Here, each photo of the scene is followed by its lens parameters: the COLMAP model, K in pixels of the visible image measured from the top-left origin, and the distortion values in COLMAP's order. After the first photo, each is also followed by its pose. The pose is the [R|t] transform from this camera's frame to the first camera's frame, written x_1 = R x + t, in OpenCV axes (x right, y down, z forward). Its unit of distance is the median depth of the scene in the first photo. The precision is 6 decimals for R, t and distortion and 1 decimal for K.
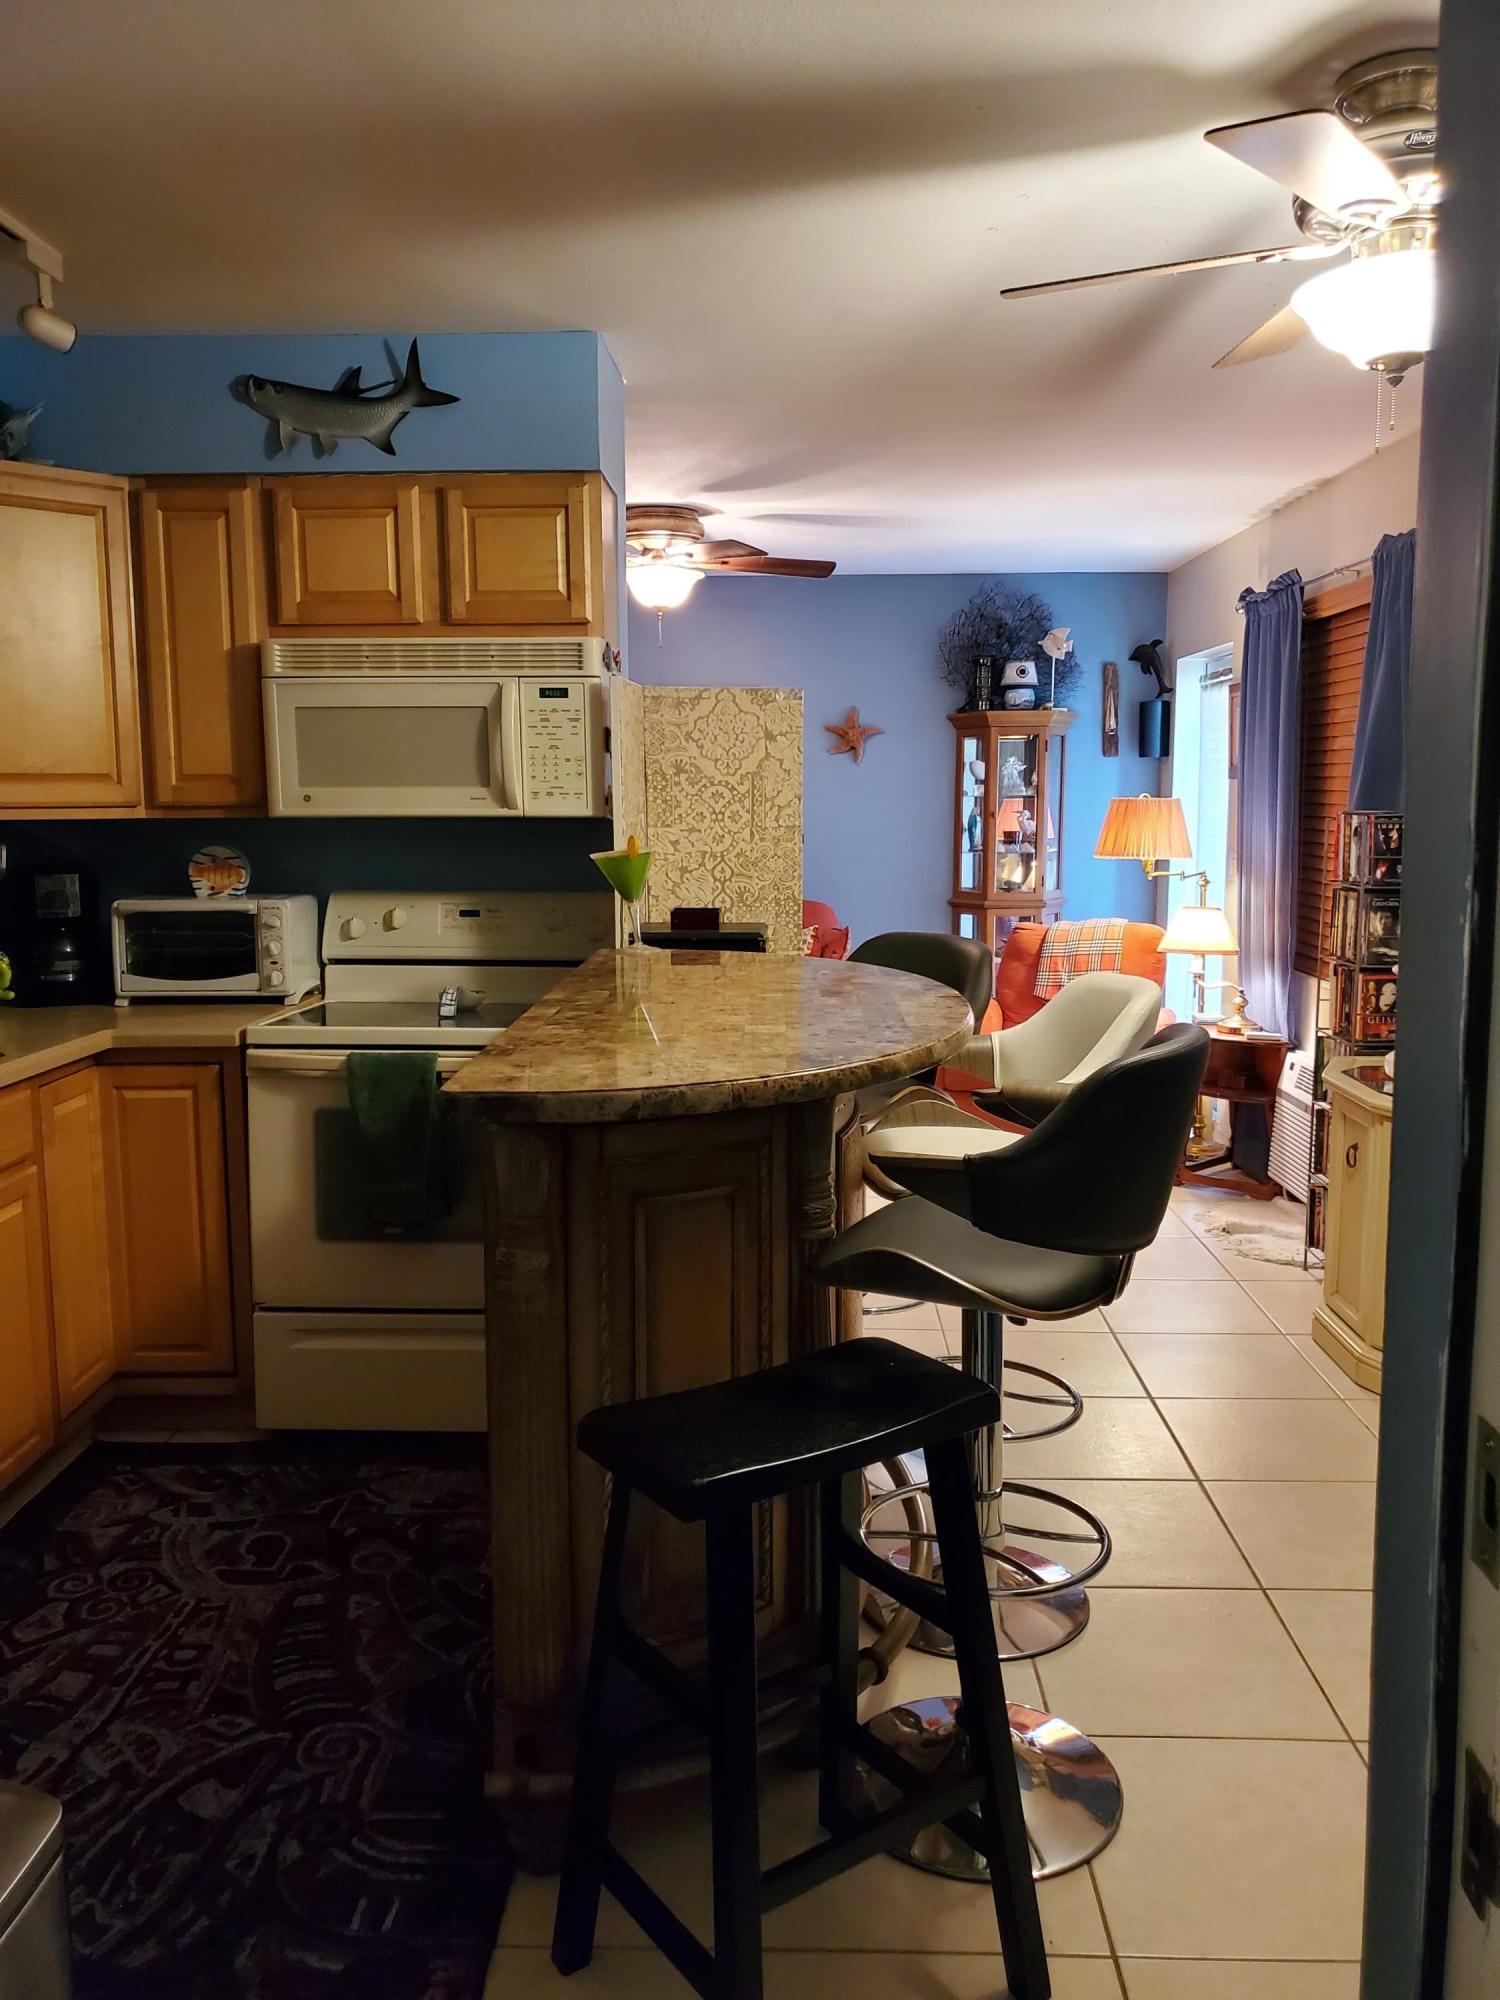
lens RADIAL K [[1533.0, 0, 735.6], [0, 1533.0, 991.8], [0, 0, 1]] dist [0.074101, -0.113971]
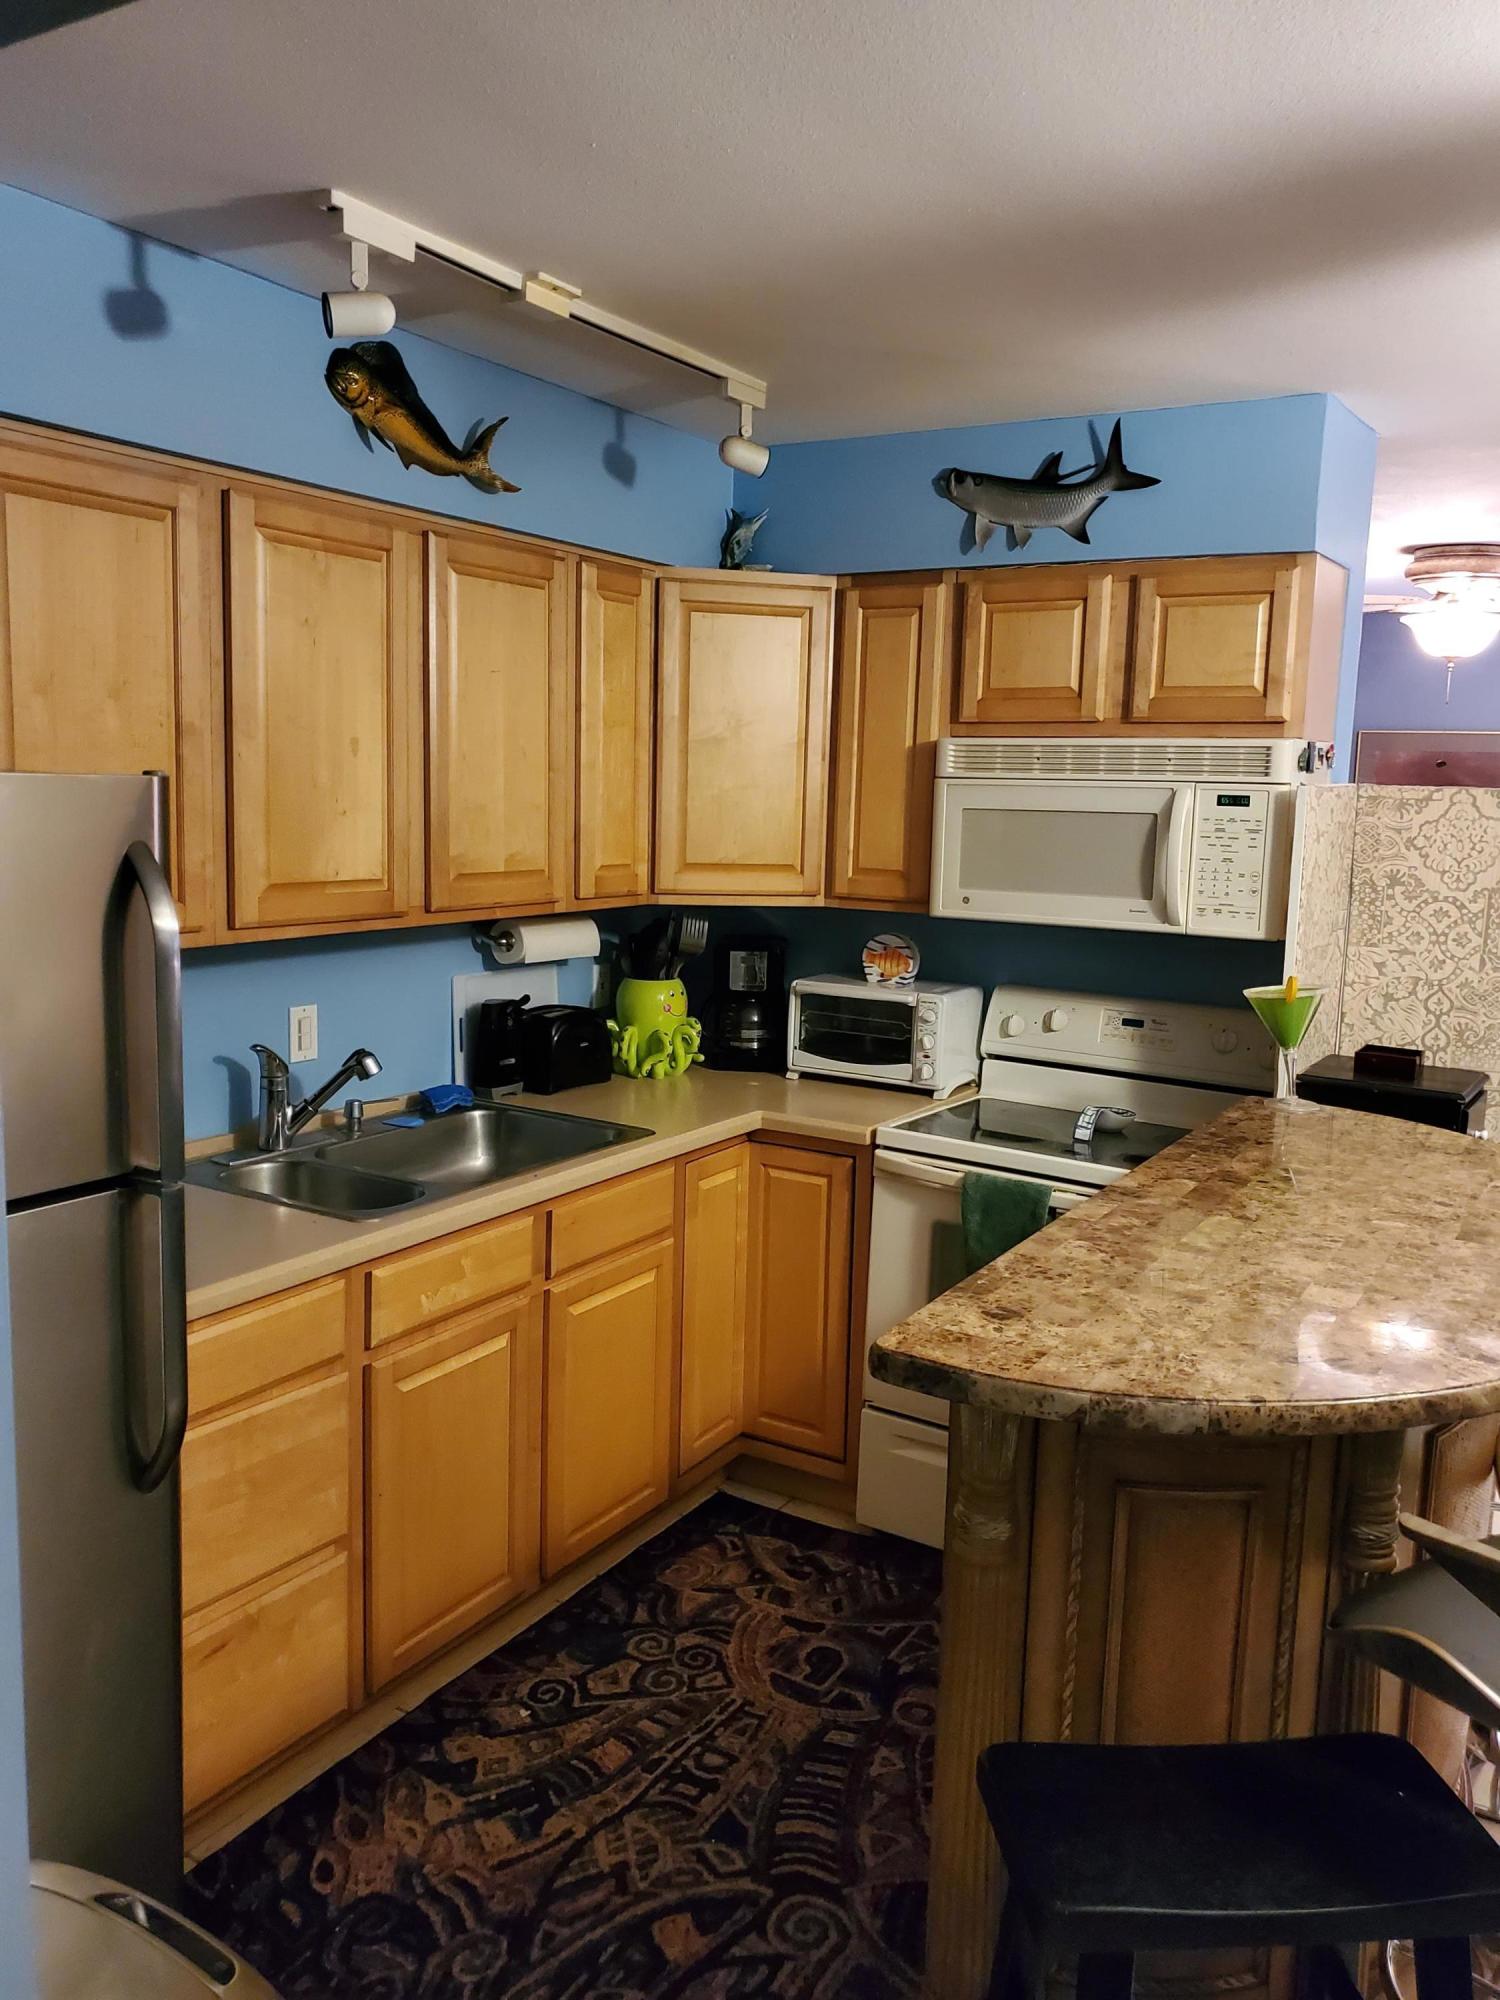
lens RADIAL K [[1540.4, 0, 750.0], [0, 1540.4, 1000.0], [0, 0, 1]] dist [0.015345, -0.008130]
pose [[0.867351, 0.099129, -0.487724, 0.086260], [-0.093731, 0.994963, 0.035536, -0.083885], [0.488790, 0.014893, 0.872274, 0.083470]]
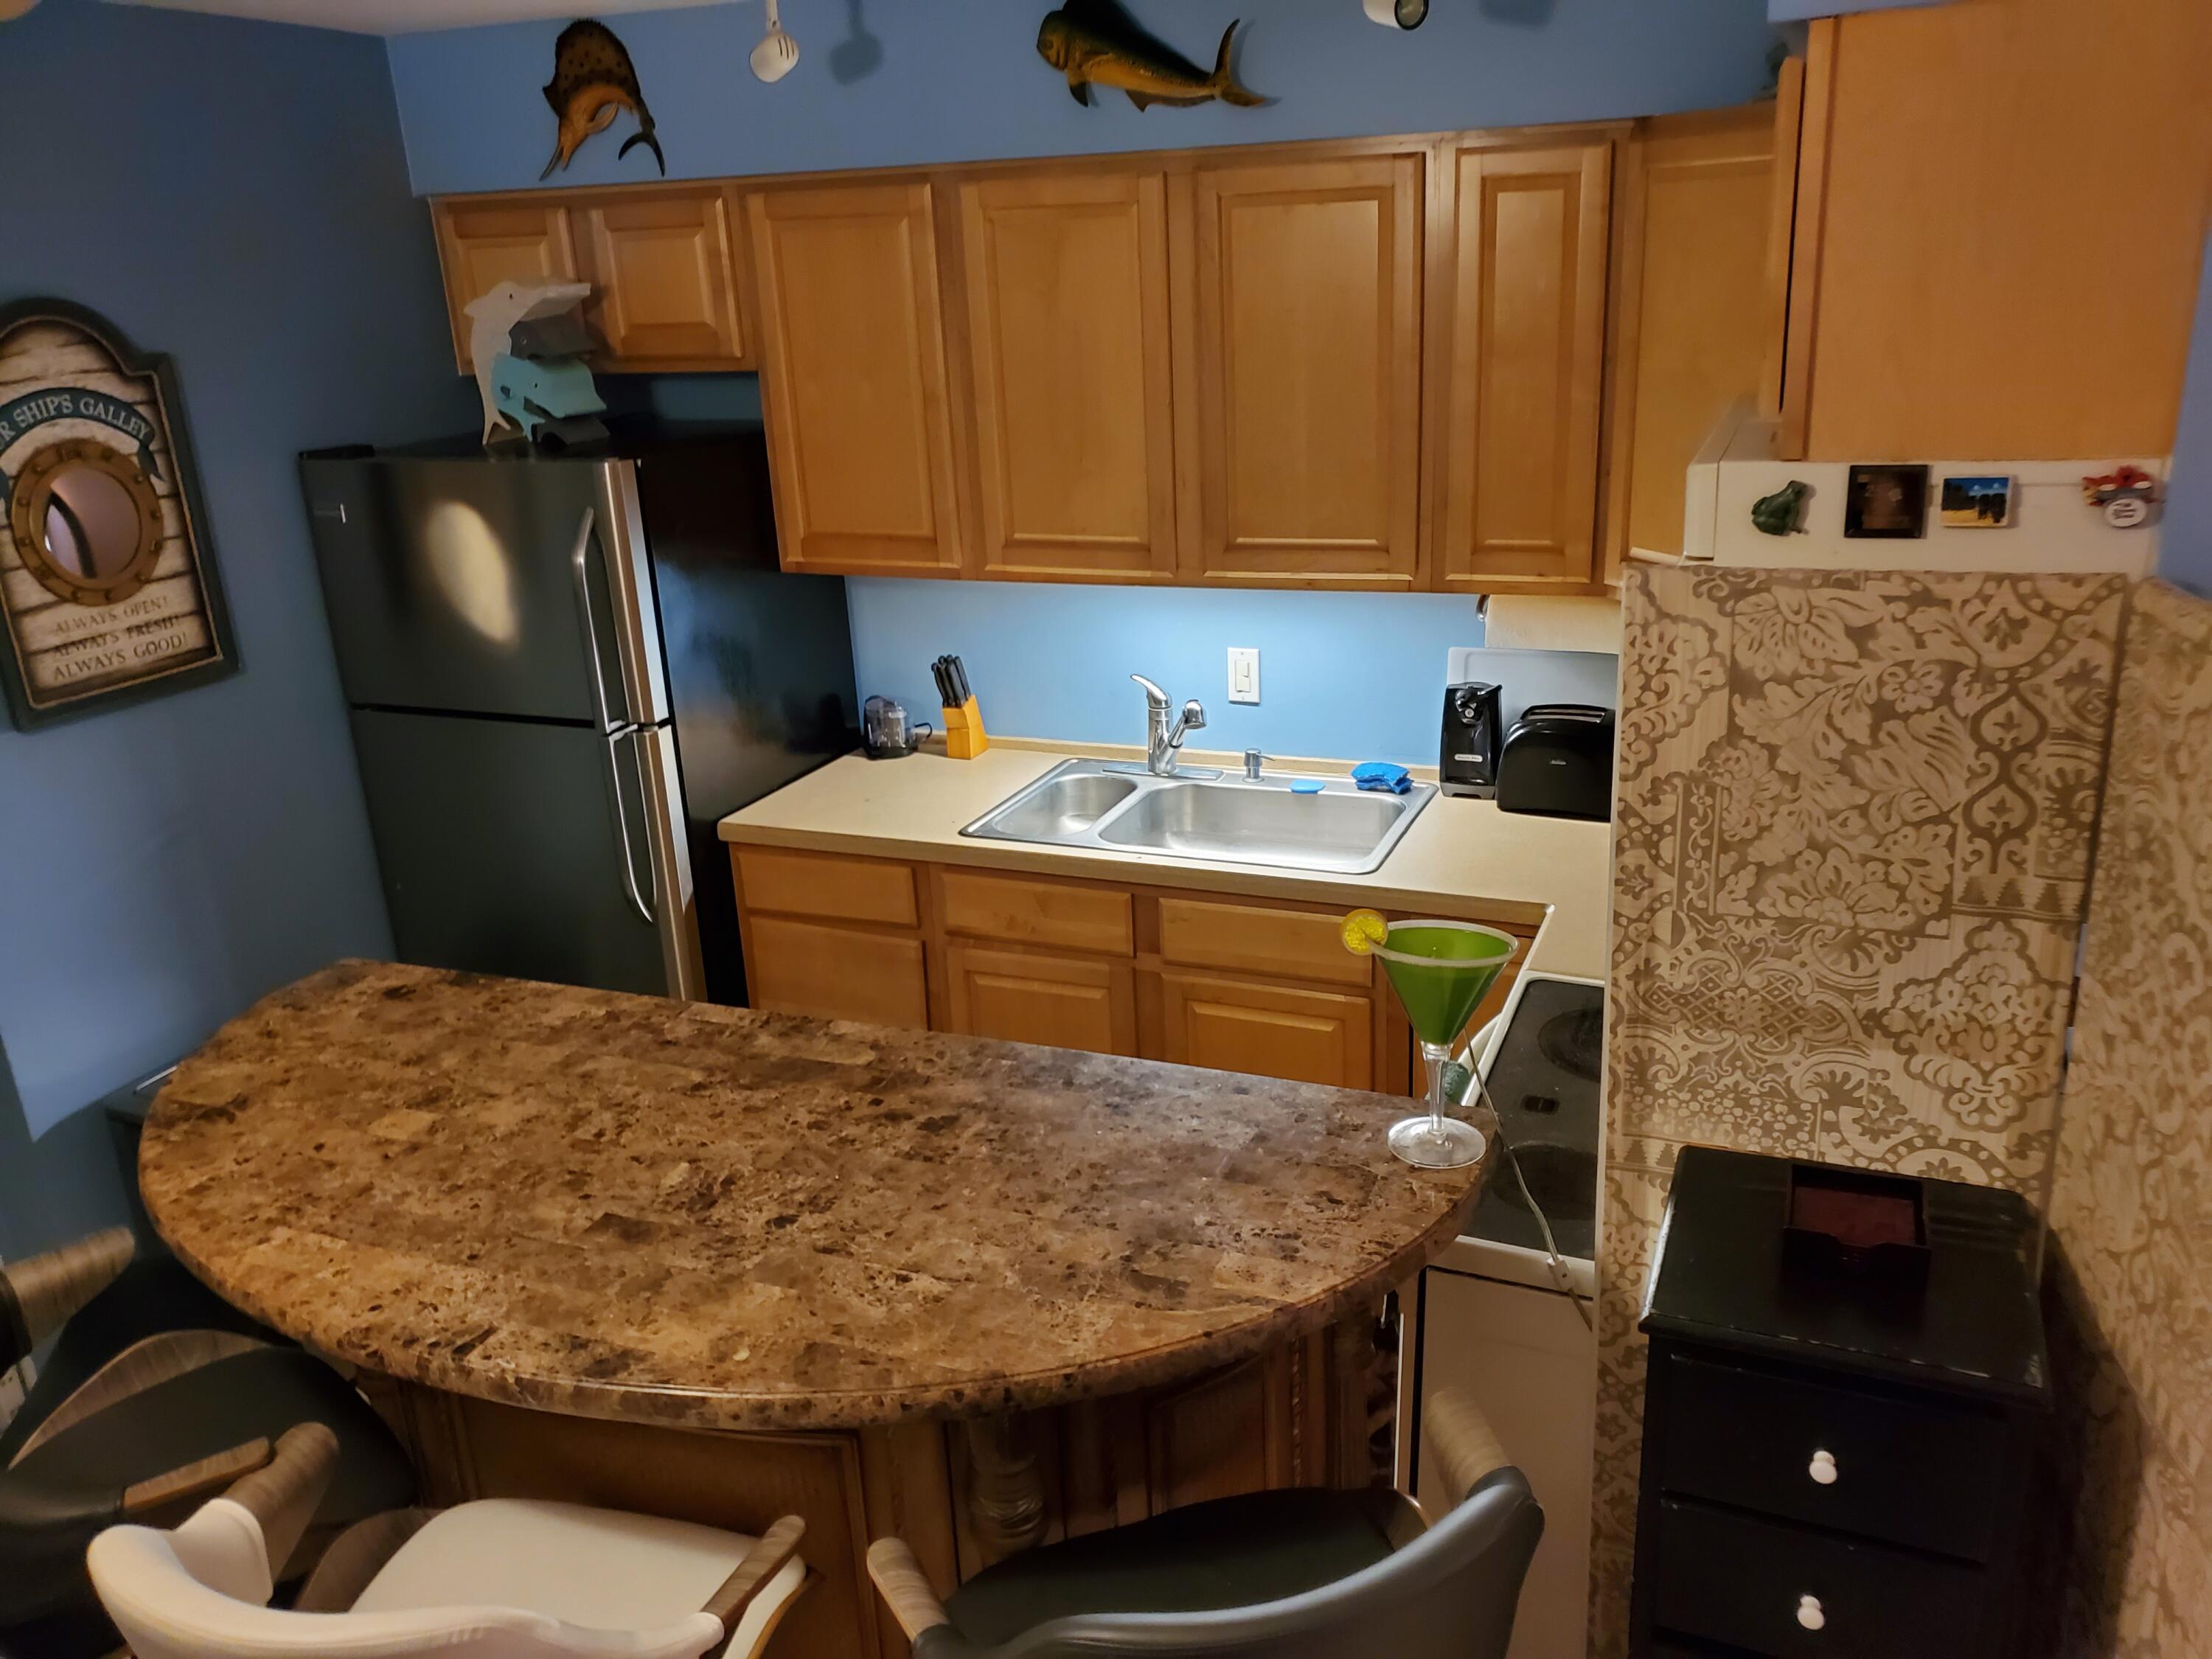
lens RADIAL K [[1695.5, 0, 1114.0], [0, 1695.5, 850.5], [0, 0, 1]] dist [0.074101, -0.113971]
pose [[-0.335156, 0.329871, -0.882528, 0.394257], [-0.072797, 0.924838, 0.373331, -0.289525], [0.939346, 0.189369, -0.285951, 0.989381]]
